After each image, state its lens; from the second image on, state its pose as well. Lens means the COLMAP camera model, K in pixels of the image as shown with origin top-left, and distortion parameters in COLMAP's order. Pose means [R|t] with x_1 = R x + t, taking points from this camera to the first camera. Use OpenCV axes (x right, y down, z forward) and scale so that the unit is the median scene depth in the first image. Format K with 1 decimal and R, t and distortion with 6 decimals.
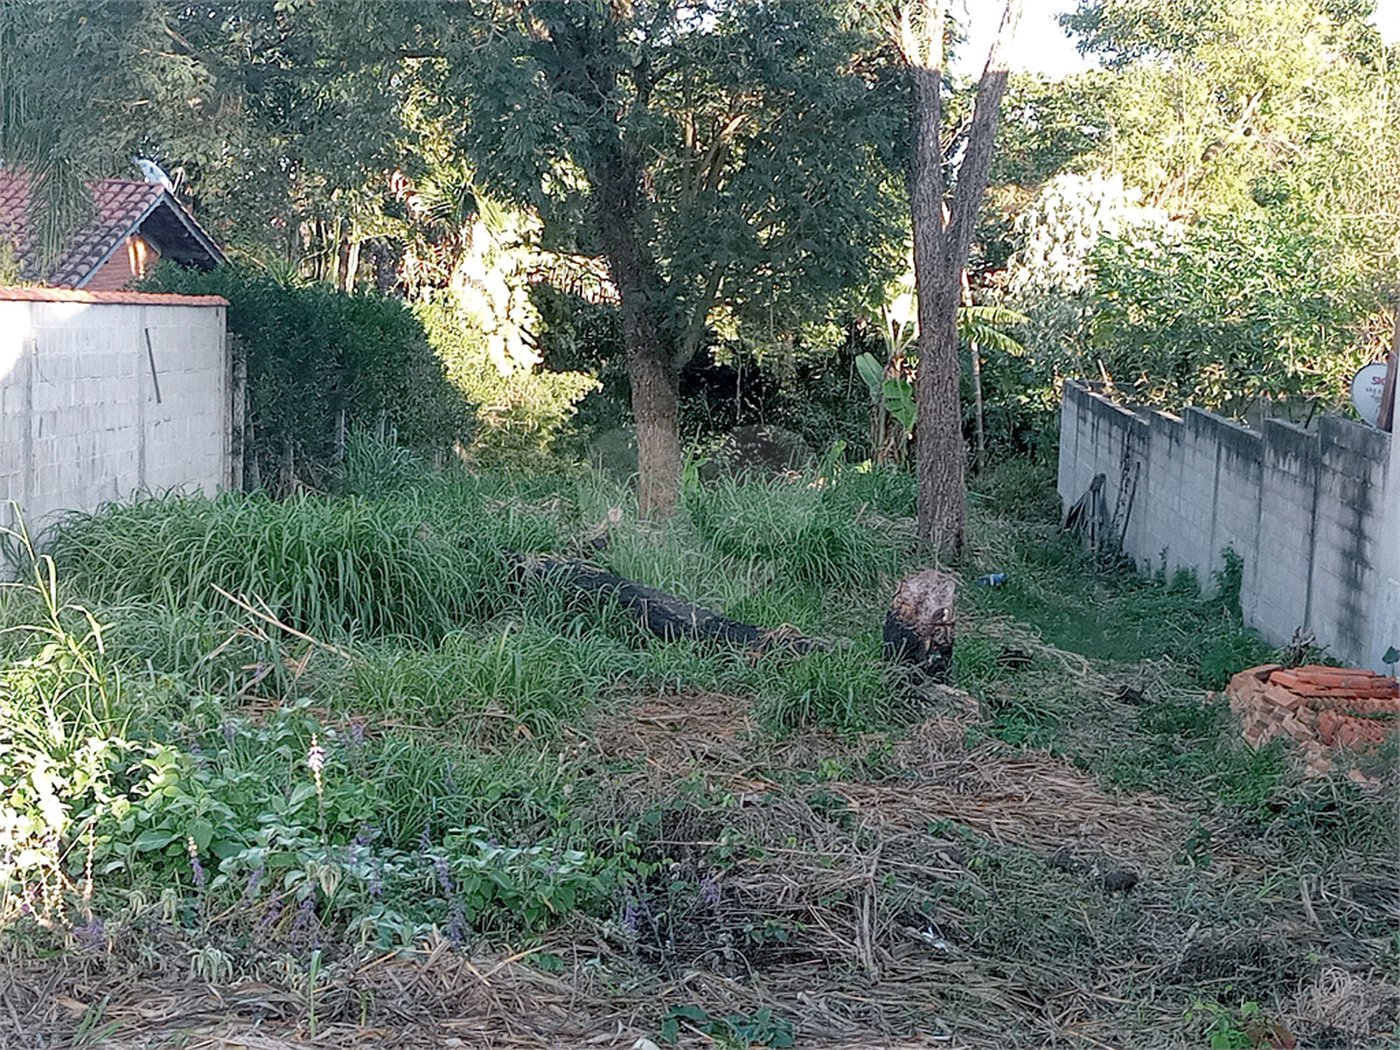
lens RADIAL K [[2264.8, 0, 712.3], [0, 2264.8, 525.9], [0, 0, 1]] dist [0.046918, 0.221010]
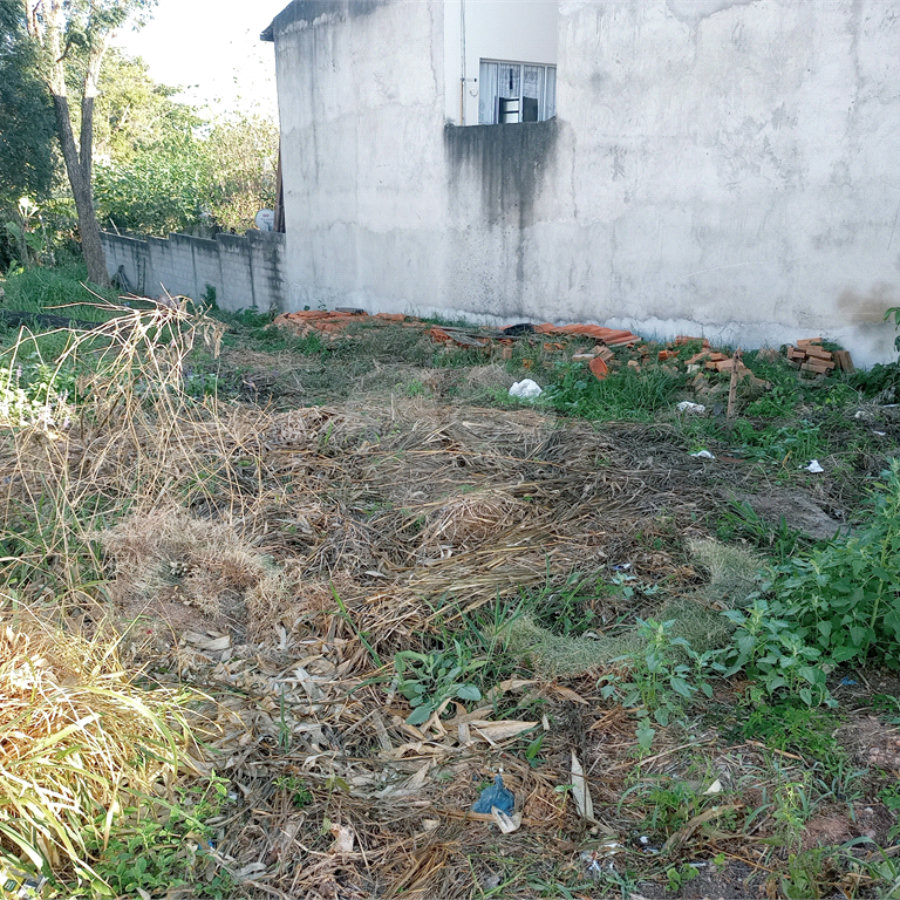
lens RADIAL K [[892.1, 0, 450.0], [0, 892.1, 450.0], [0, 0, 1]] dist [0.123432, -0.187635]
pose [[0.814915, -0.208301, 0.540855, -0.153951], [0.109998, 0.971808, 0.208540, 0.008918], [-0.569046, -0.110449, 0.814854, -0.061532]]
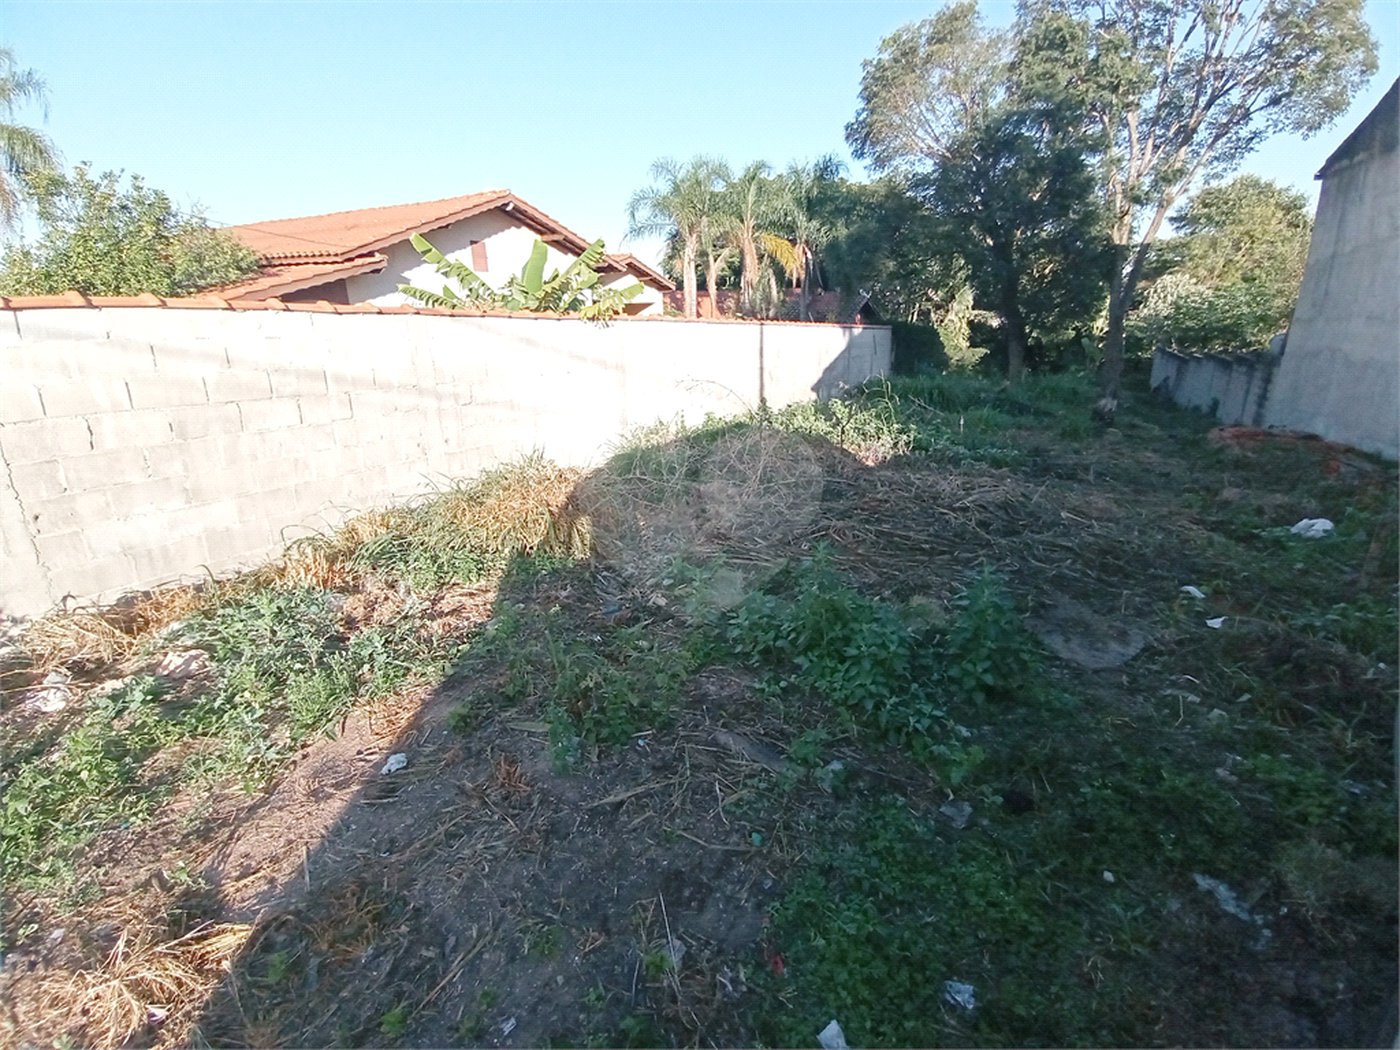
lens RADIAL K [[644.1, 0, 697.5], [0, 644.1, 521.8], [0, 0, 1]] dist [0.002440, -0.012318]
pose [[0.901454, 0.087068, -0.424028, -0.024003], [-0.006827, 0.982301, 0.187187, 0.017098], [0.432821, -0.165845, 0.886093, -0.114119]]
